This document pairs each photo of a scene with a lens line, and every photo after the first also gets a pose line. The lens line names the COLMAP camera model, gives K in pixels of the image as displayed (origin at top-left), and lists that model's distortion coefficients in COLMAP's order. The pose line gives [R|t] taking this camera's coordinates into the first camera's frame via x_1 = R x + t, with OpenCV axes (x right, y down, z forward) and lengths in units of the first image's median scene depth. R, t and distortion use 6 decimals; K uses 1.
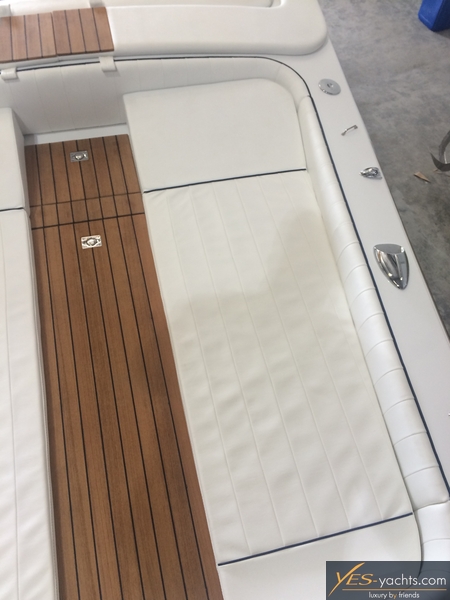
lens RADIAL K [[509.4, 0, 225.0], [0, 509.4, 300.0], [0, 0, 1]] dist [0.085030, -0.125053]
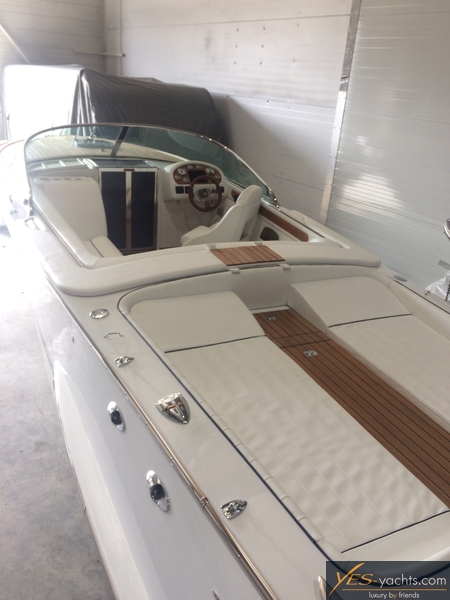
lens RADIAL K [[509.4, 0, 225.0], [0, 509.4, 300.0], [0, 0, 1]] dist [0.085030, -0.125053]
pose [[0.976427, -0.049971, 0.209982, -0.801166], [0.158978, 0.824524, -0.543035, 0.524787], [-0.145999, 0.563616, 0.813032, -0.271286]]
